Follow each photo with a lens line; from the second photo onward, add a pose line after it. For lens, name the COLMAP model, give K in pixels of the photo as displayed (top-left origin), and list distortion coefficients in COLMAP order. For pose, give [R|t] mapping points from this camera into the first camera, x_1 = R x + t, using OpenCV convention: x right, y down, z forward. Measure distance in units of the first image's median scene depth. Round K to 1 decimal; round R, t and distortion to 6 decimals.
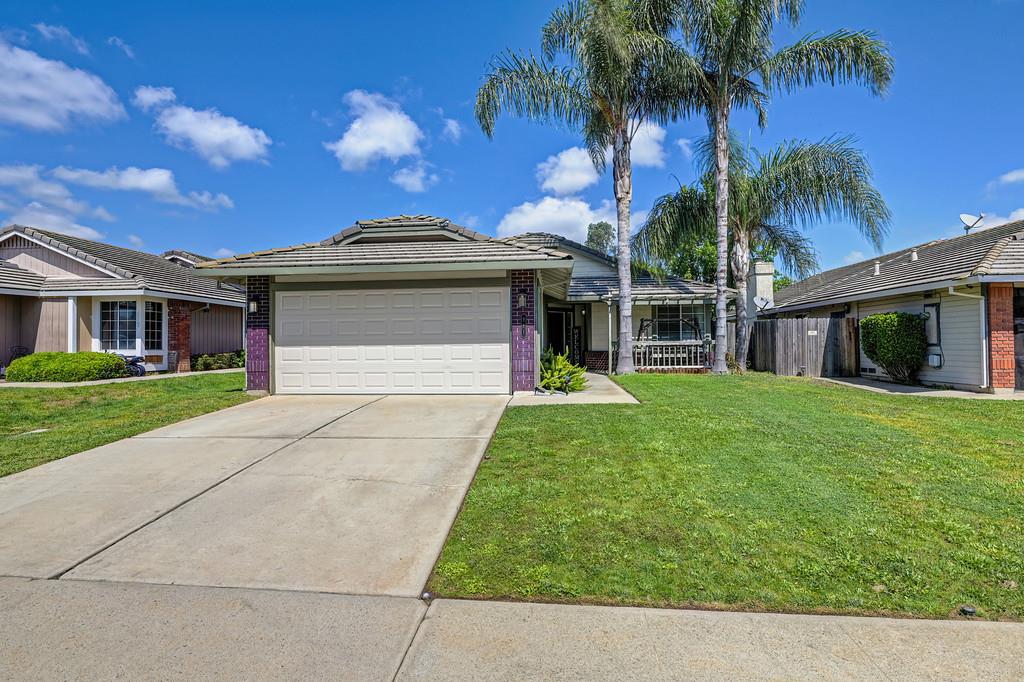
lens RADIAL K [[523.4, 0, 507.6], [0, 523.4, 336.7], [0, 0, 1]] dist [0.002520, 0.000055]
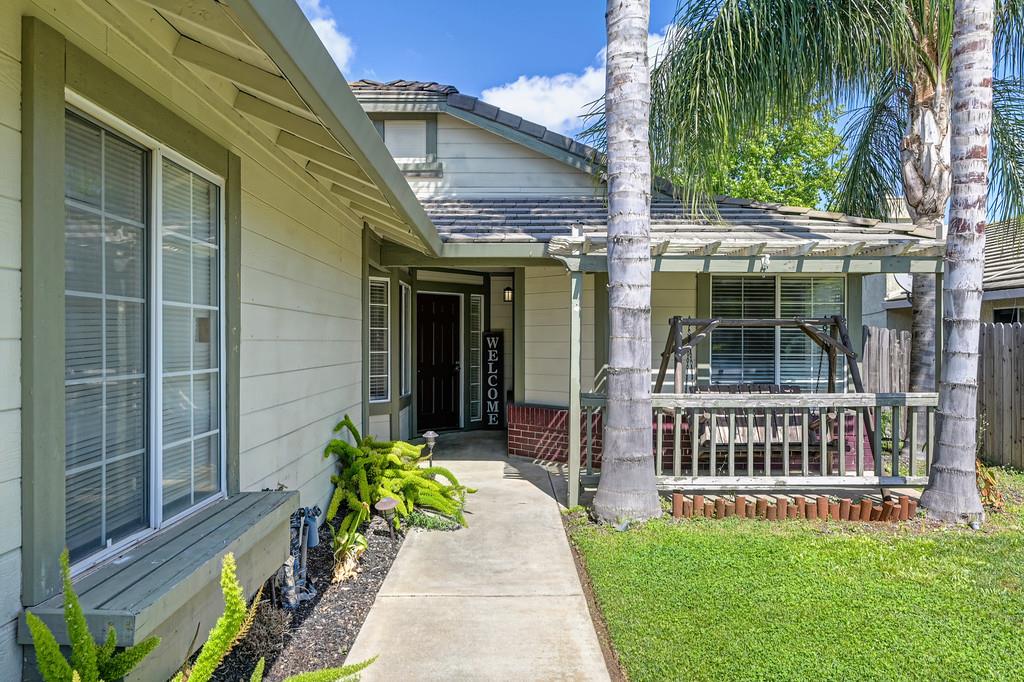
lens RADIAL K [[708.0, 0, 512.1], [0, 708.0, 342.6], [0, 0, 1]] dist [-0.003544, 0.000004]
pose [[0.994450, 0.010741, 0.104659, 0.114512], [-0.012773, 0.999742, 0.018763, -0.026259], [-0.104430, -0.019995, 0.994331, 0.587206]]
